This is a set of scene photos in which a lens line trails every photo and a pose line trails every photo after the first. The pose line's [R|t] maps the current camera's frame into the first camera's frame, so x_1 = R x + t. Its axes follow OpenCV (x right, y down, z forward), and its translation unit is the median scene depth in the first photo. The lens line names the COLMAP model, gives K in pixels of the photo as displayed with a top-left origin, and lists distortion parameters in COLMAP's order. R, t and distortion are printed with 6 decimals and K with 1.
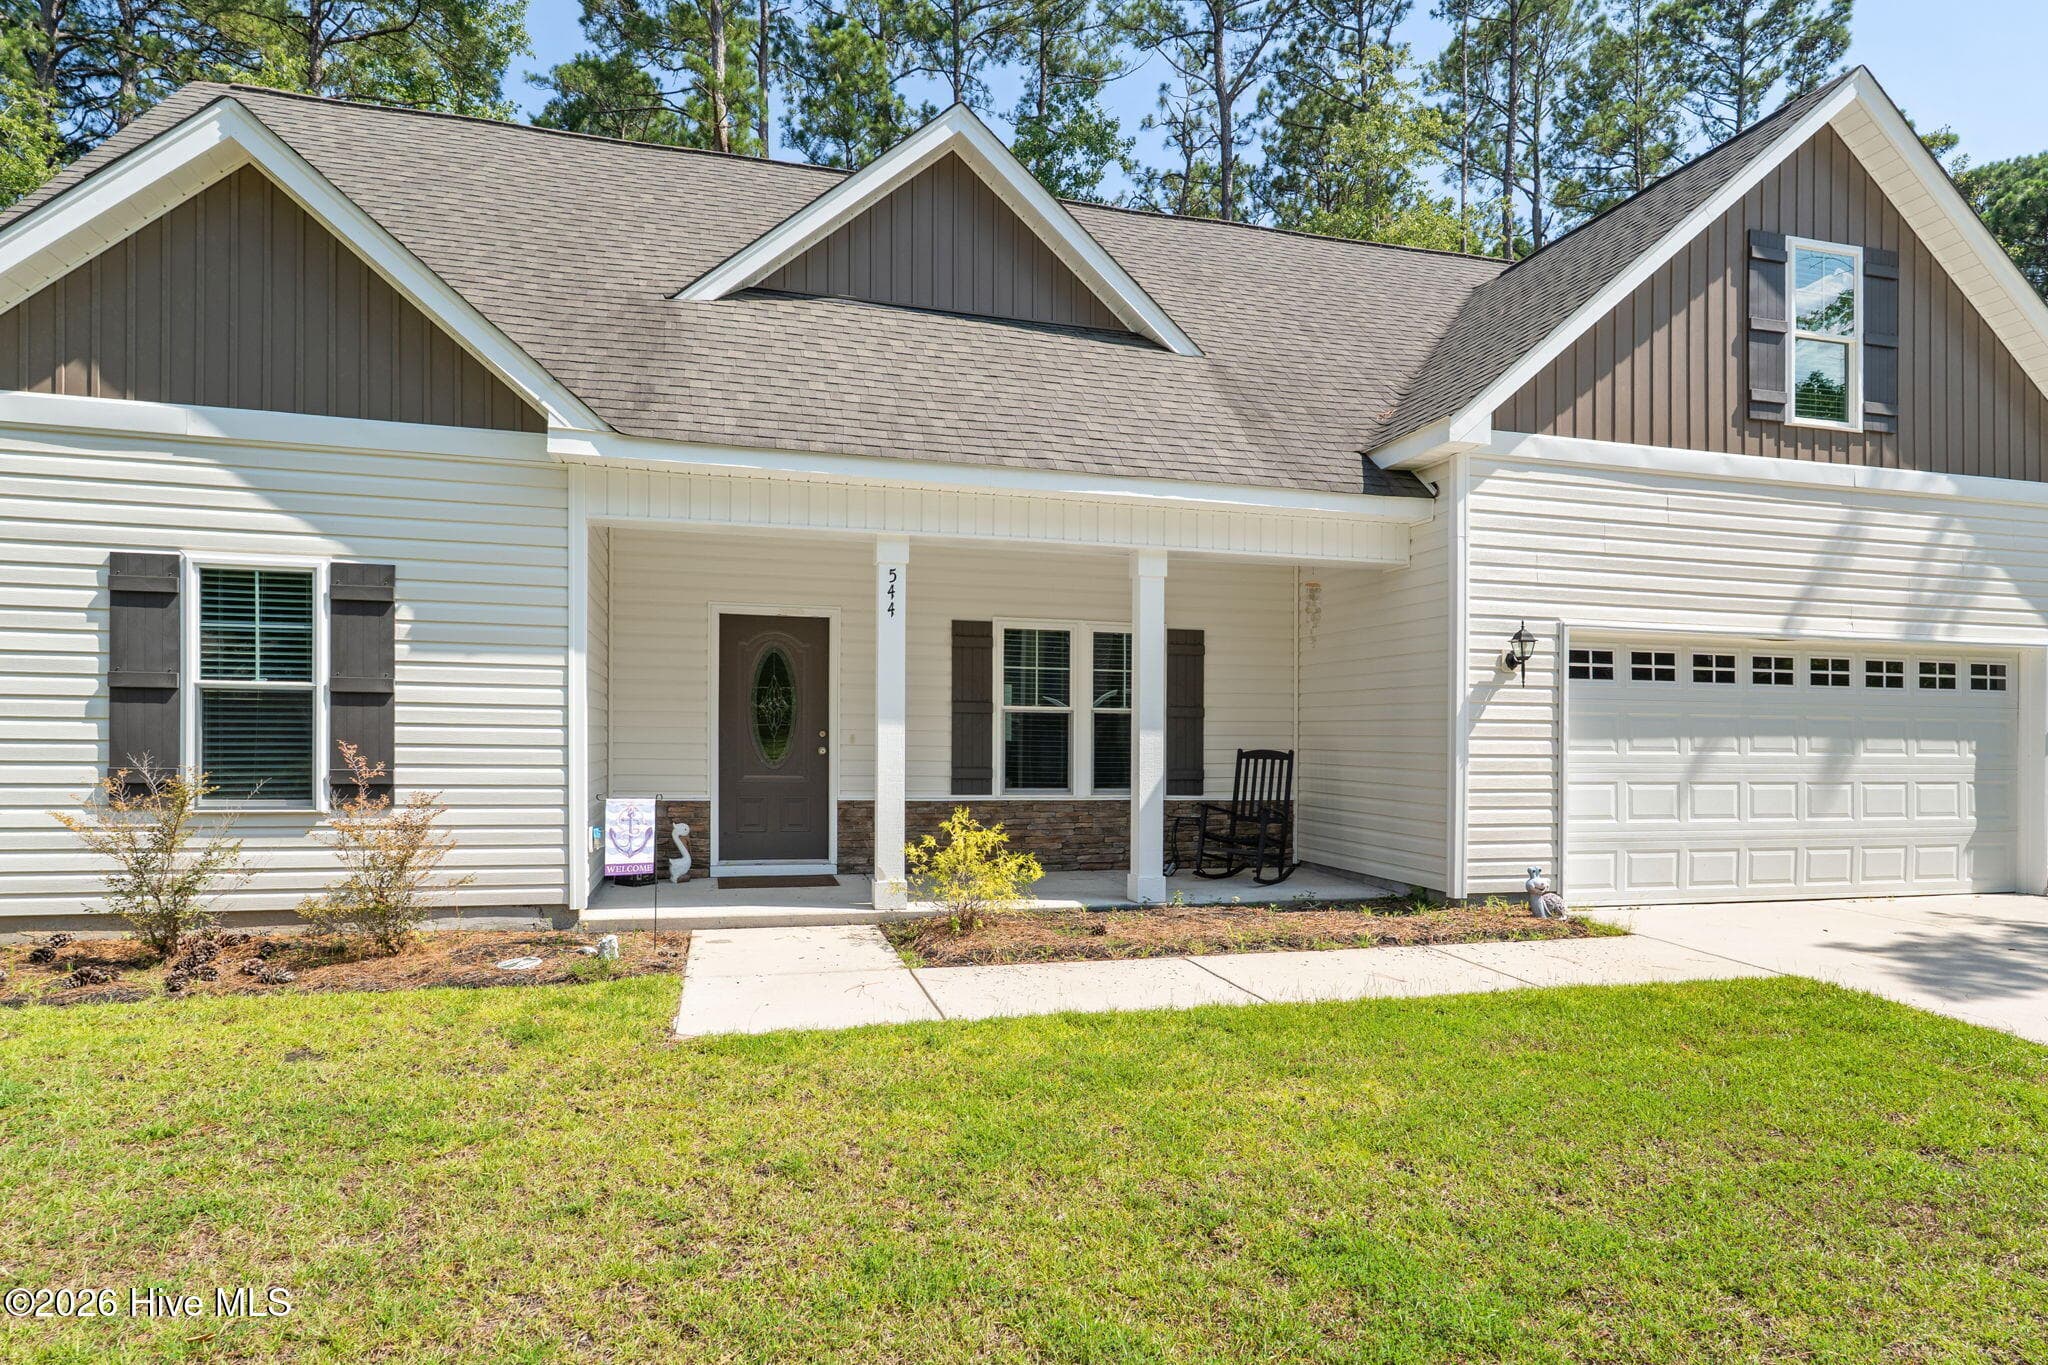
lens RADIAL K [[1371.6, 0, 1122.2], [0, 1371.6, 720.8], [0, 0, 1]] dist [0.003087, 0.004653]
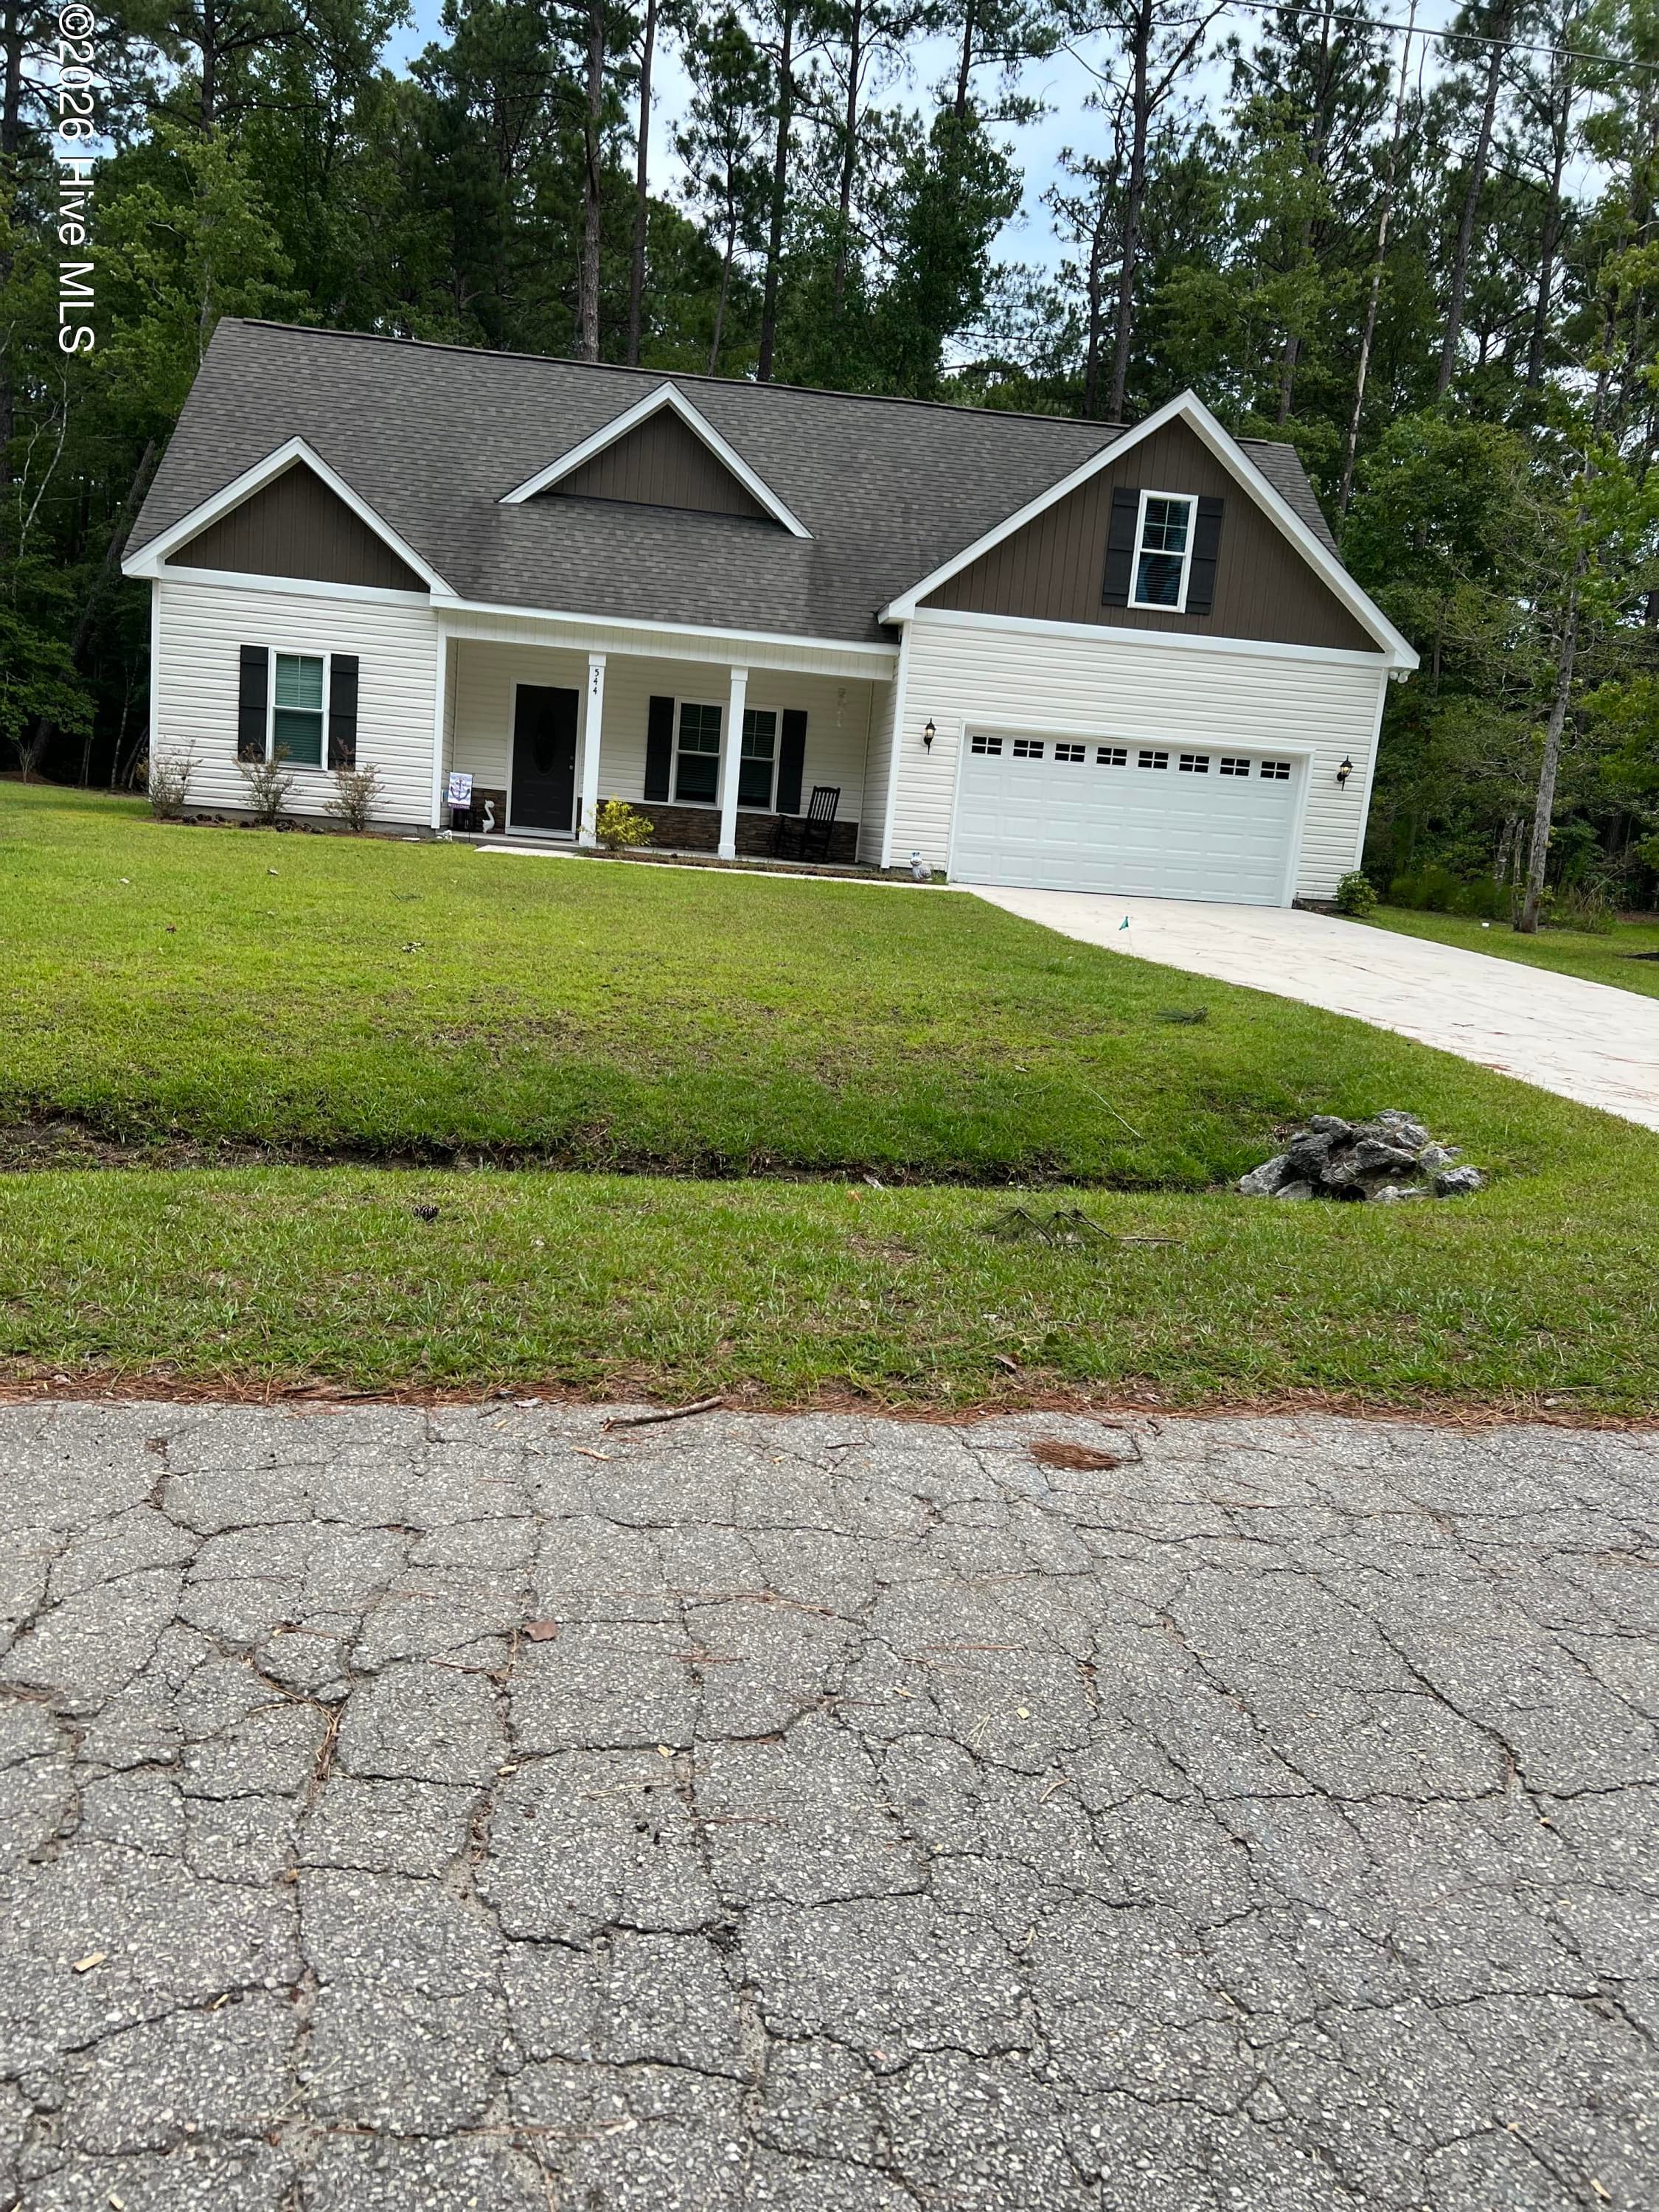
lens RADIAL K [[2033.6, 0, 829.5], [0, 2033.6, 1106.0], [0, 0, 1]] dist [0.107249, -0.074078]
pose [[0.979802, 0.094845, -0.176045, 0.691023], [-0.070205, 0.987478, 0.141275, 0.063989], [0.187240, -0.126062, 0.974192, -1.749773]]
